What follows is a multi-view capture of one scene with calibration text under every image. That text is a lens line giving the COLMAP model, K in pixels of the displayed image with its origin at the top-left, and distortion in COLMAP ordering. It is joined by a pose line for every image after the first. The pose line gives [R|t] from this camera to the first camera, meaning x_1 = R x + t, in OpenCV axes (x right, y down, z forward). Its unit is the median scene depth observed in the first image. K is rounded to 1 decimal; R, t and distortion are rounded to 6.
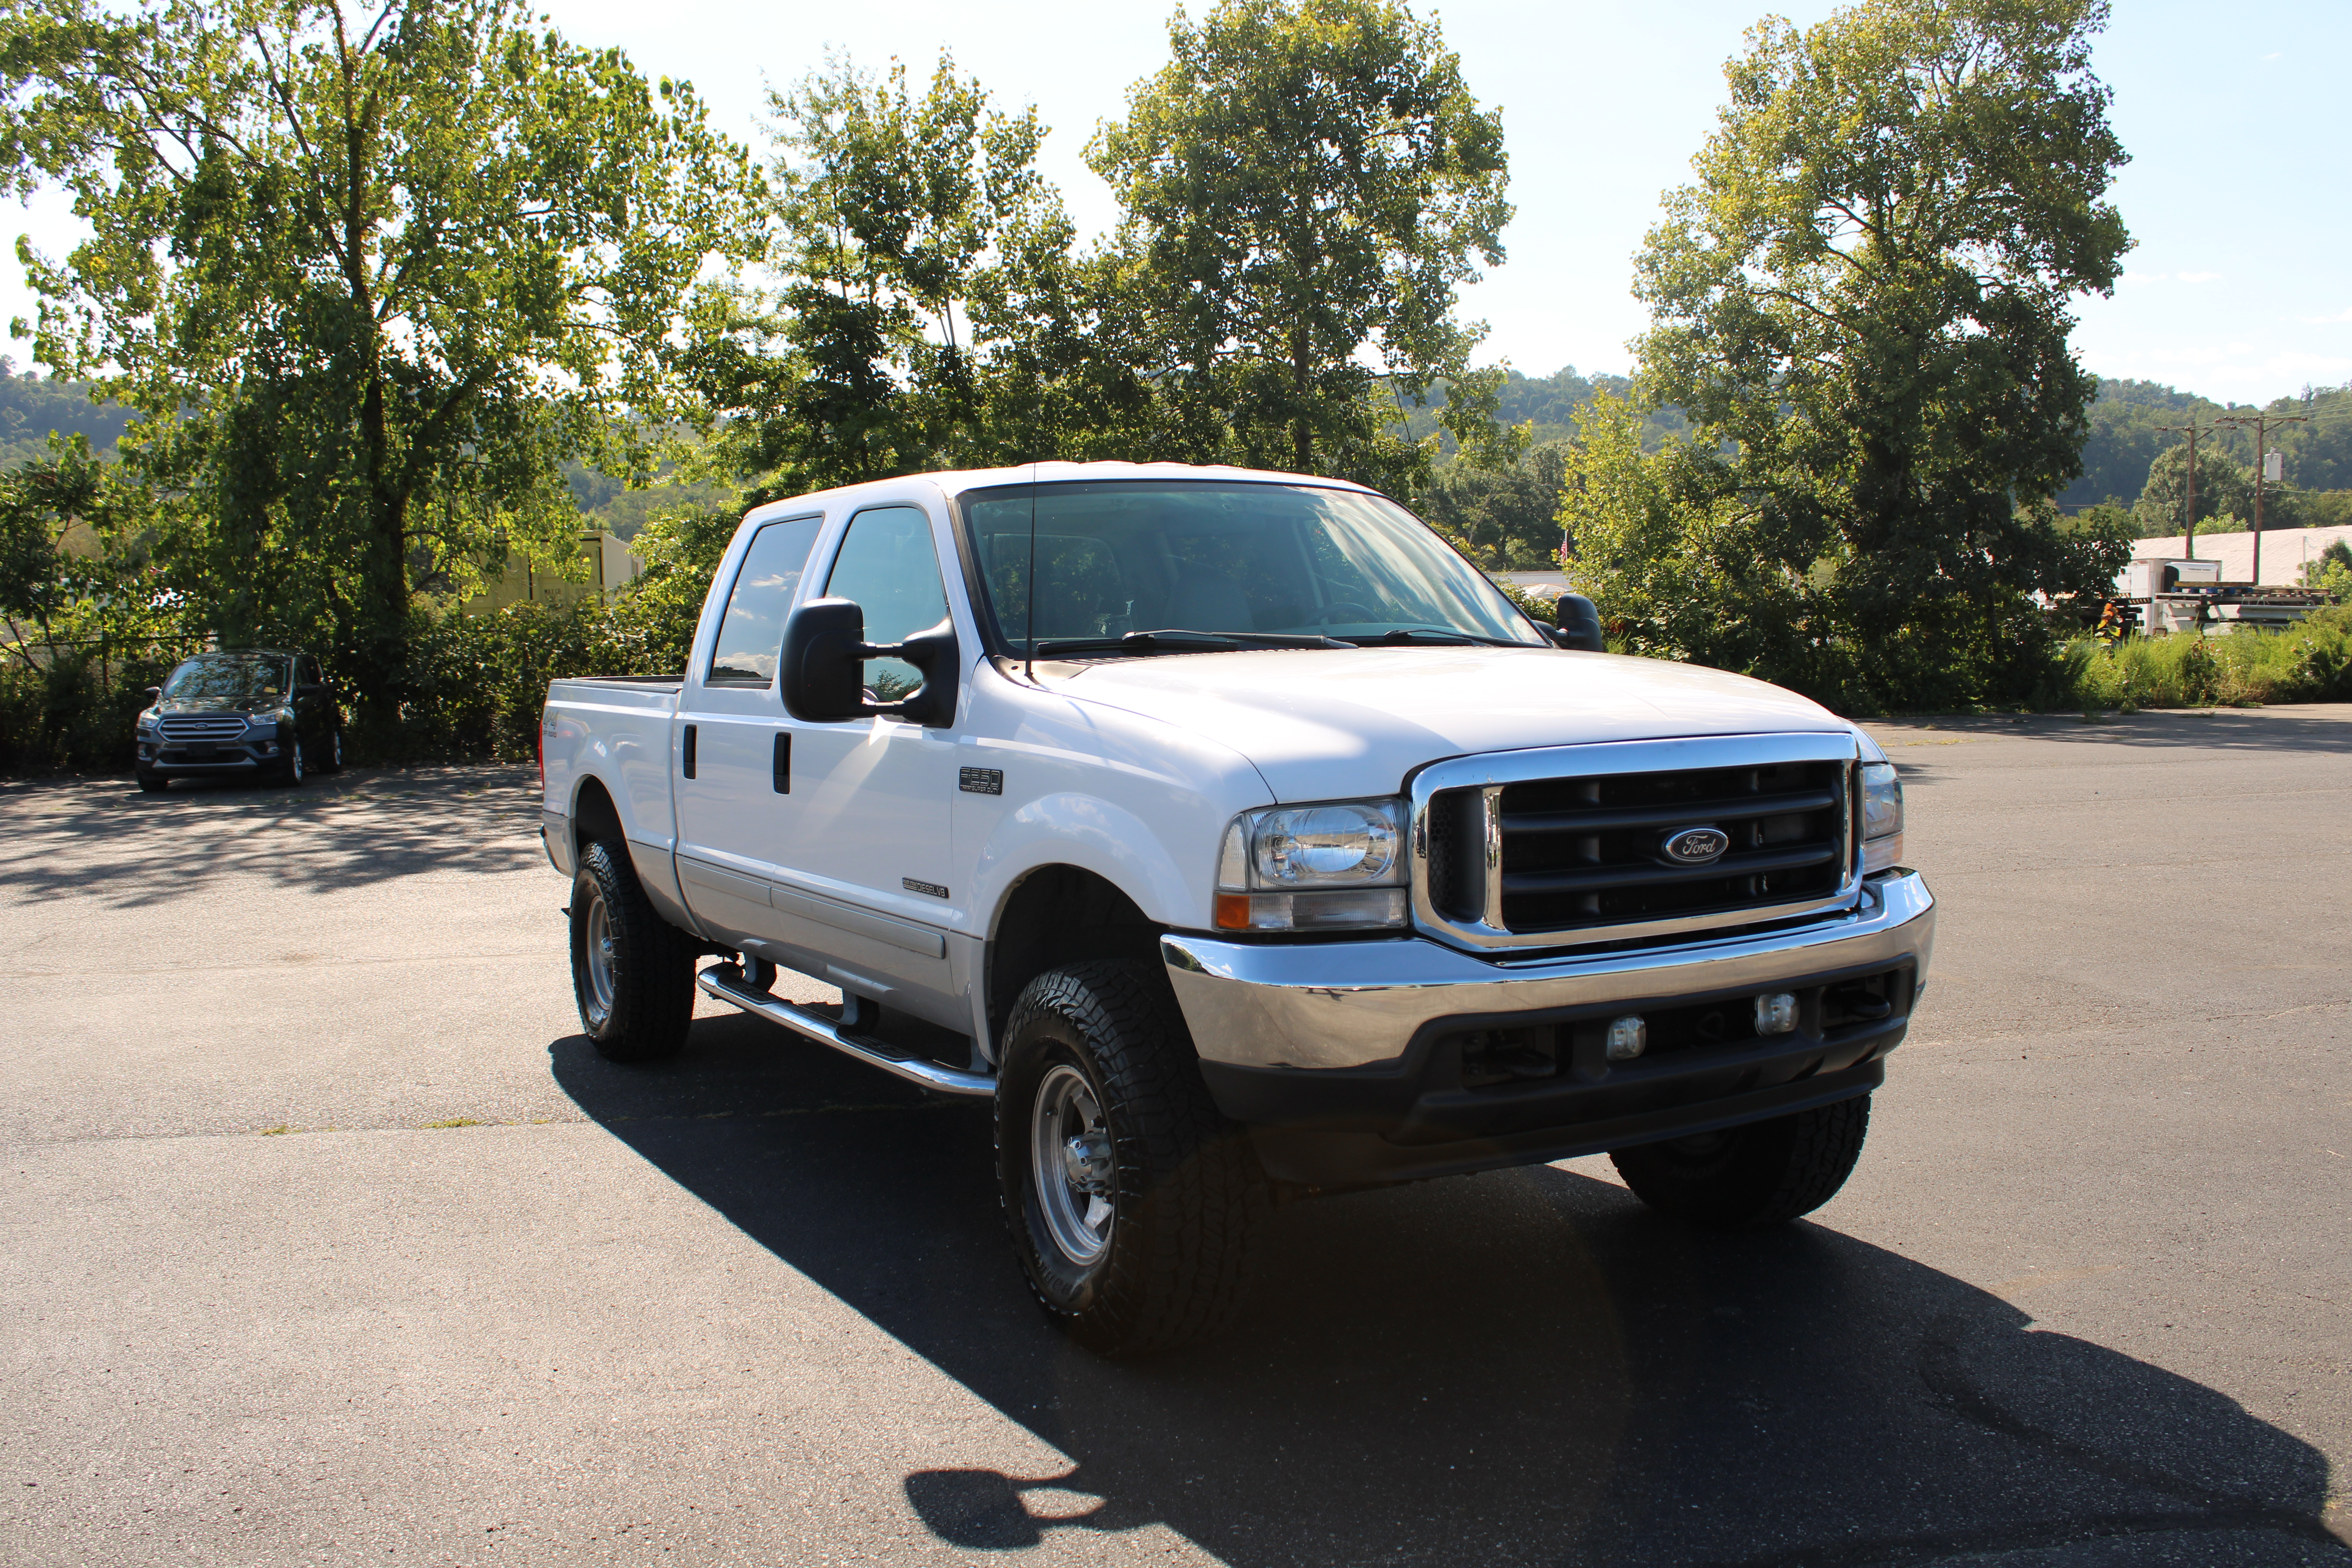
lens RADIAL K [[2233.5, 0, 1176.0], [0, 2233.5, 784.0], [0, 0, 1]] dist [-0.011067, 0.001276]
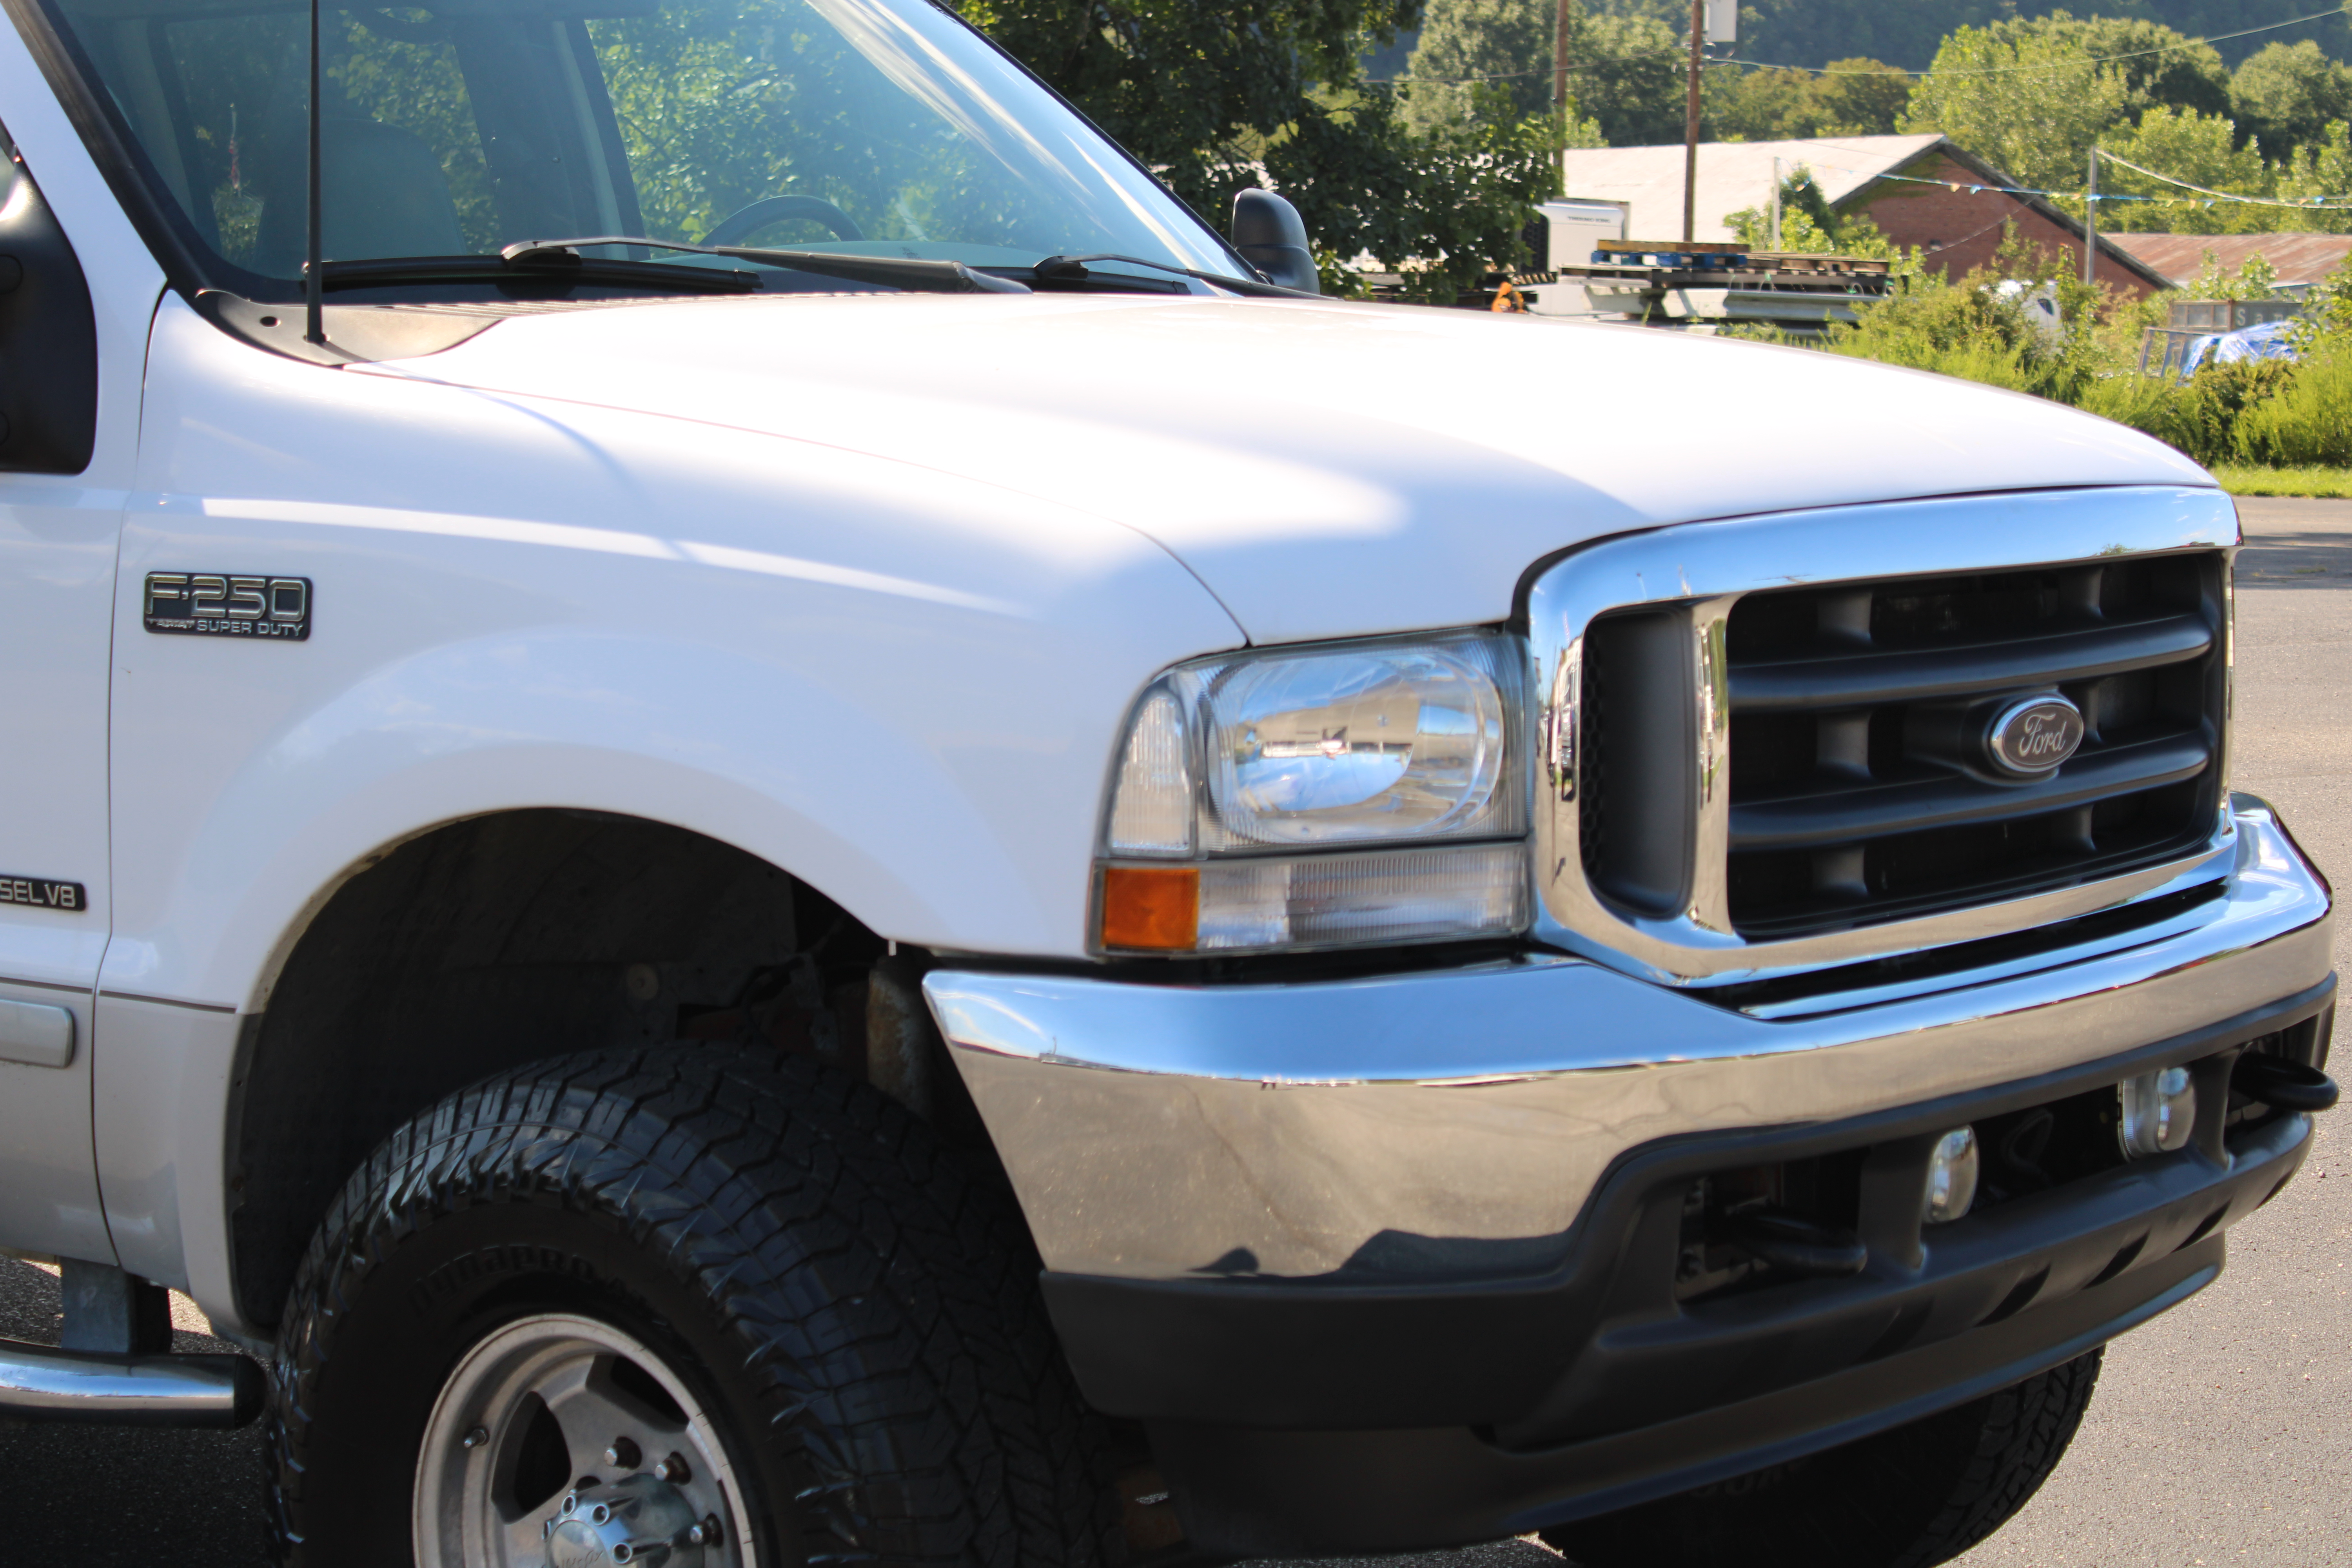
lens RADIAL K [[4959.8, 0, 1176.0], [0, 4959.8, 784.0], [0, 0, 1]] dist [0.049253, 0.021918]
pose [[0.930457, -0.016693, 0.366022, -0.270551], [0.009152, 0.999709, 0.022329, 0.012646], [-0.366288, -0.017426, 0.930338, 0.136462]]
